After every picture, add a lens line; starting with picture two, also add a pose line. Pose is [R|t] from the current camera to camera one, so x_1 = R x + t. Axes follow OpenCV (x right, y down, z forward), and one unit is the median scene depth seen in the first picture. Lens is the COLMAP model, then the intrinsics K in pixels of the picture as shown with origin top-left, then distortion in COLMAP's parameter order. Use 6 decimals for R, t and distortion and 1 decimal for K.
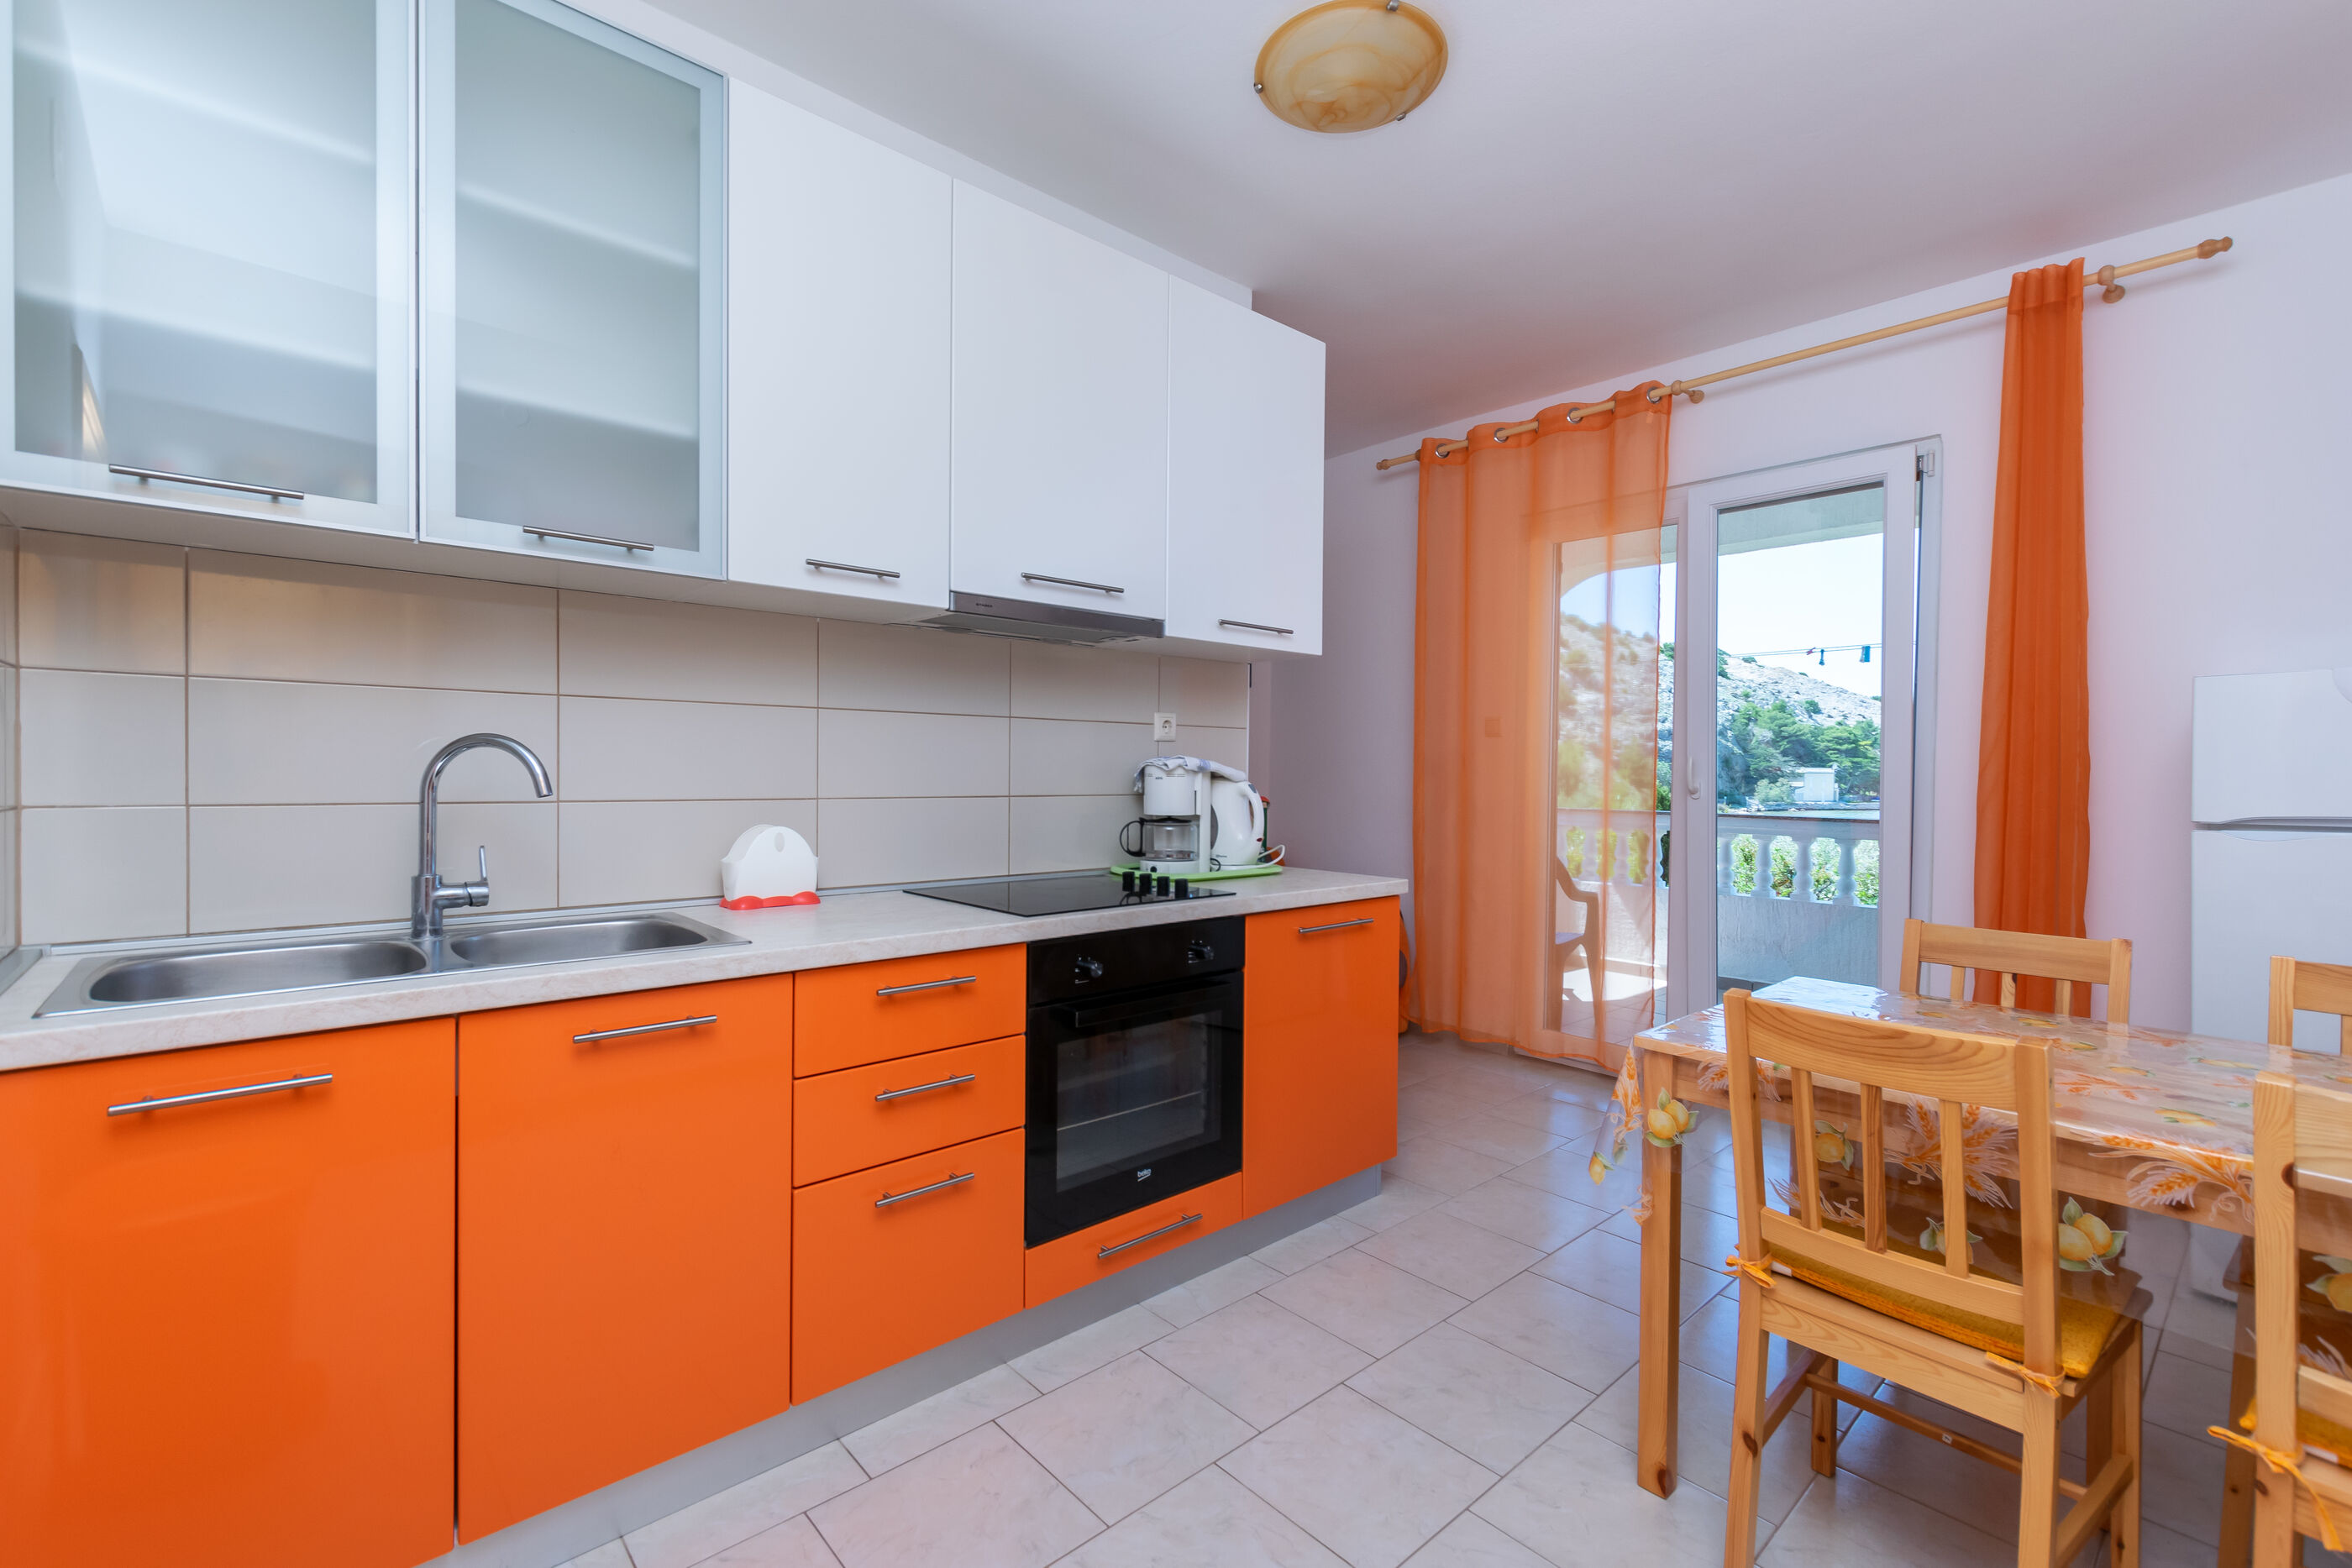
lens RADIAL K [[1044.5, 0, 1180.2], [0, 1044.5, 789.0], [0, 0, 1]] dist [0.005539, -0.003695]
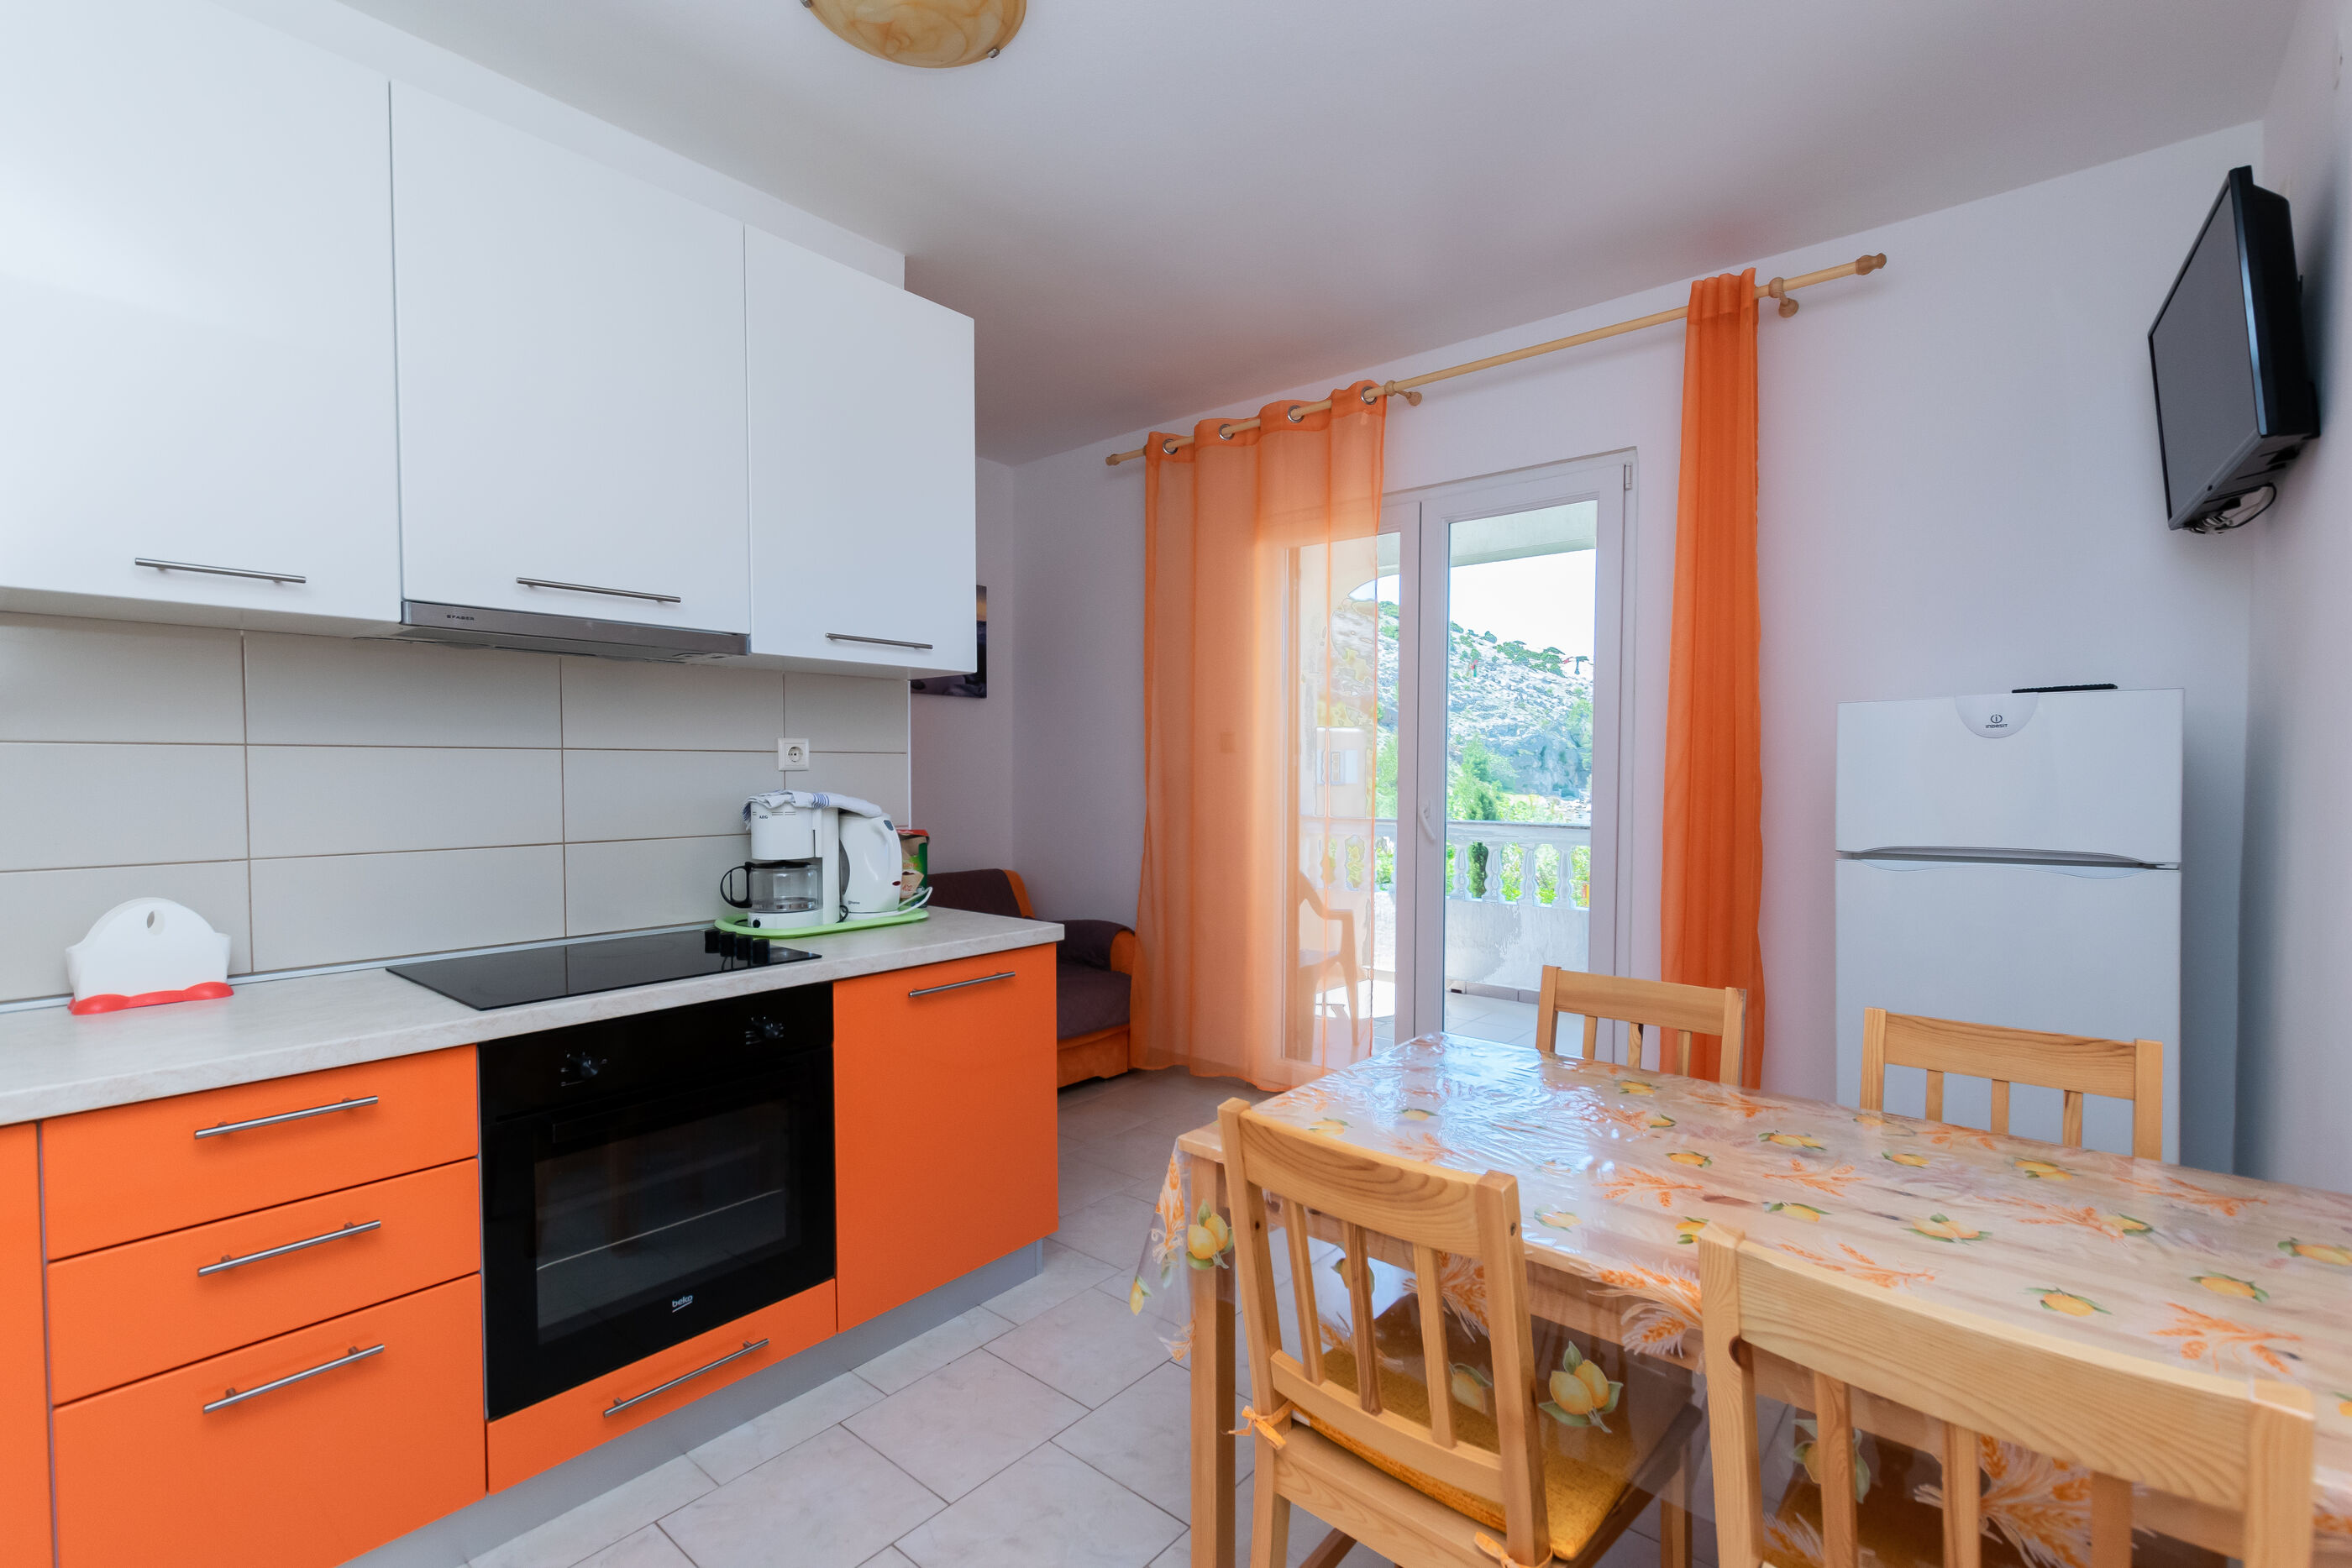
lens RADIAL K [[1044.5, 0, 1191.6], [0, 1044.5, 805.1], [0, 0, 1]] dist [0.005539, -0.003695]
pose [[0.990377, -0.014263, 0.137661, 0.231629], [0.011720, 0.999746, 0.019266, -0.035870], [-0.137901, -0.017467, 0.990292, 0.109825]]
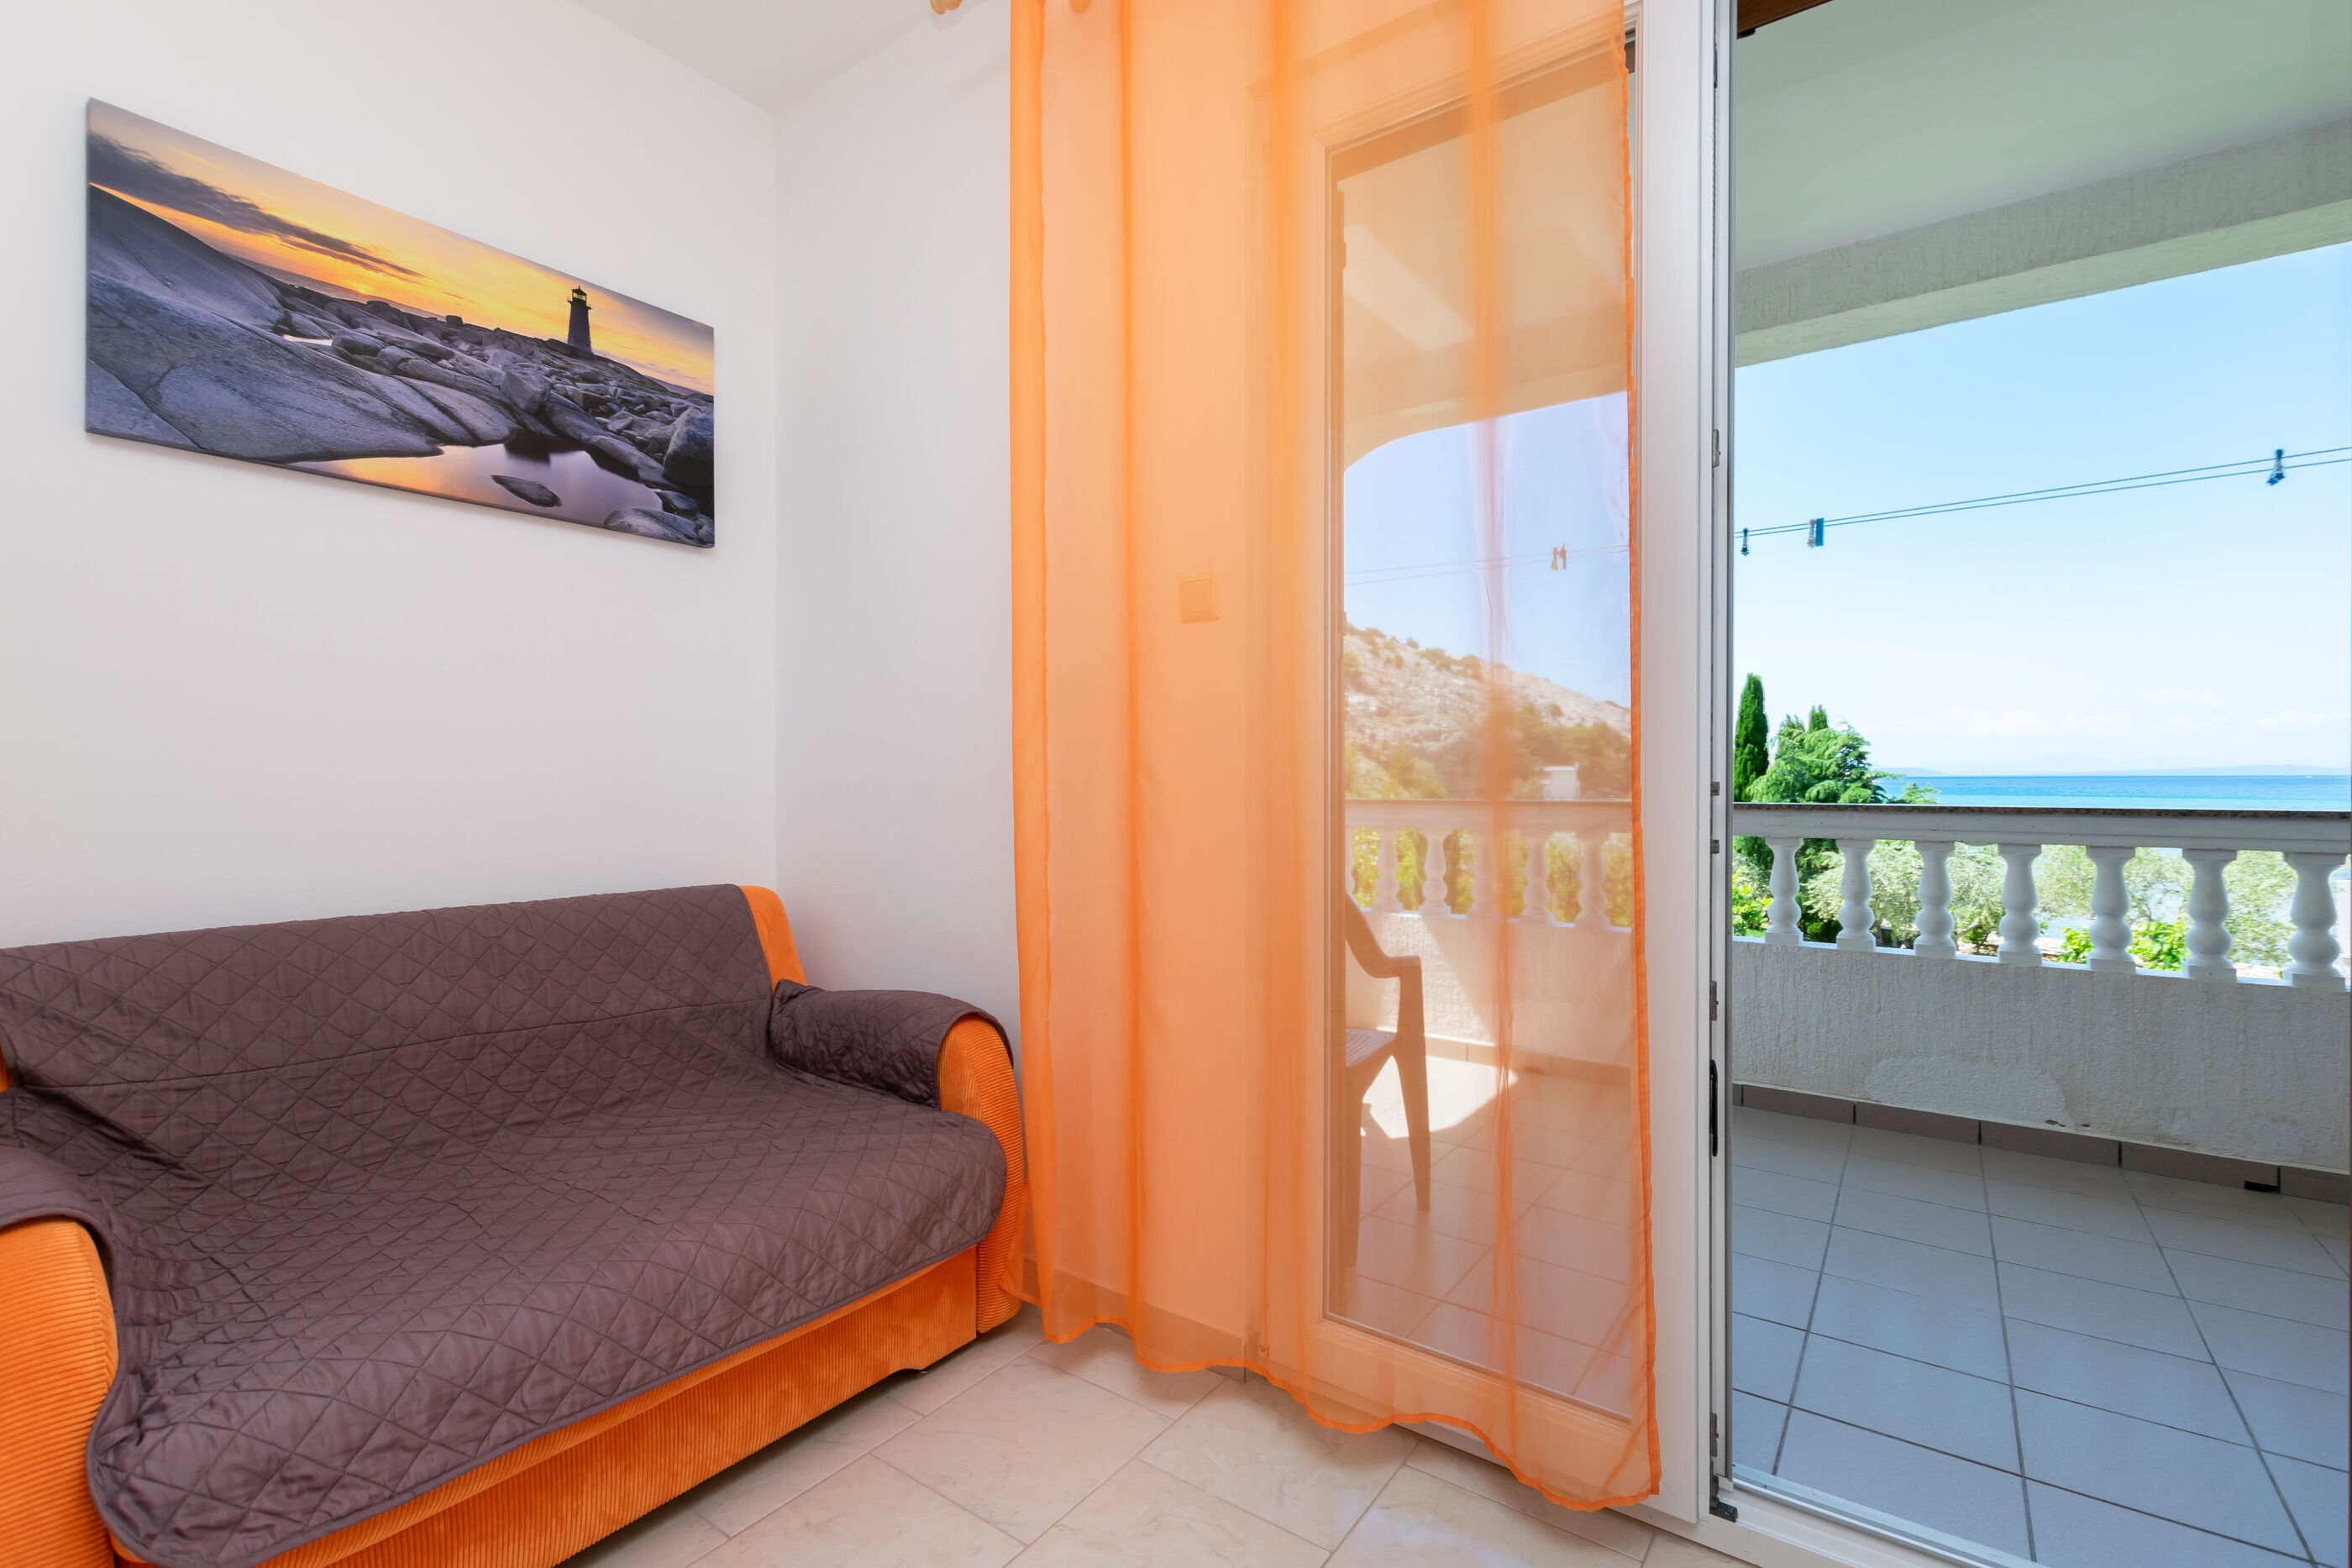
lens RADIAL K [[1044.5, 0, 1198.6], [0, 1044.5, 778.8], [0, 0, 1]] dist [0.005539, -0.003695]
pose [[0.975891, -0.010676, 0.217996, 0.351491], [0.013846, 0.999819, -0.013017, 0.033843], [-0.217818, 0.015721, 0.975863, 1.005311]]
